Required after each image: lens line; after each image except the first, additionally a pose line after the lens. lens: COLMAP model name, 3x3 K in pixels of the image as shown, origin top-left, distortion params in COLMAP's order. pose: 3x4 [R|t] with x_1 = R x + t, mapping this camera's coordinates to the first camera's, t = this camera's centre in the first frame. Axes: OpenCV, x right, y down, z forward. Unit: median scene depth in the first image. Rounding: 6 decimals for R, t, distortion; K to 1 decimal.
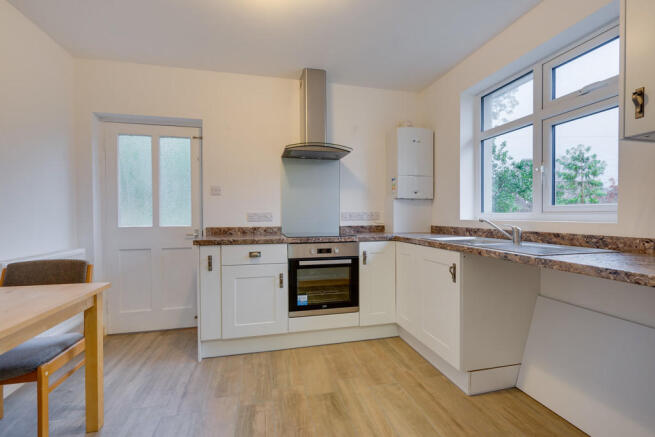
lens RADIAL K [[295.5, 0, 329.1], [0, 295.5, 218.3], [0, 0, 1]] dist [-0.004277, 0.001059]
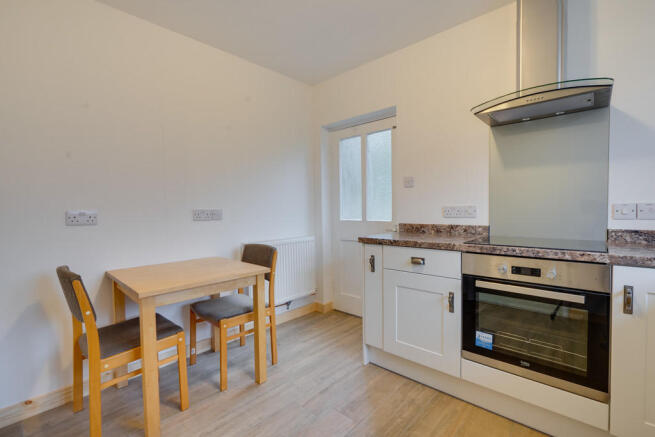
lens RADIAL K [[295.5, 0, 326.4], [0, 295.5, 219.5], [0, 0, 1]] dist [-0.004277, 0.001059]
pose [[0.554056, 0.026107, -0.832070, 0.256275], [0.002355, 0.999455, 0.032927, -0.013493], [0.832476, -0.020203, 0.553693, 0.352173]]
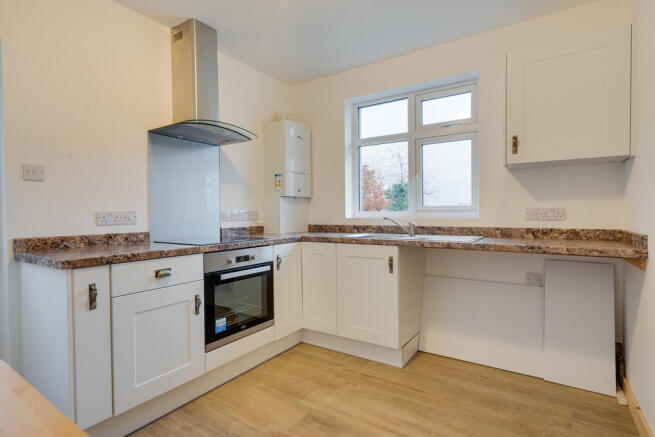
lens RADIAL K [[336.2, 0, 328.0], [0, 336.2, 218.7], [0, 0, 1]] dist [0.000215, 0.000554]
pose [[0.731859, -0.015191, 0.681287, -0.481395], [0.013596, 0.999878, 0.007690, -0.003763], [-0.681321, 0.003634, 0.731976, 0.167999]]
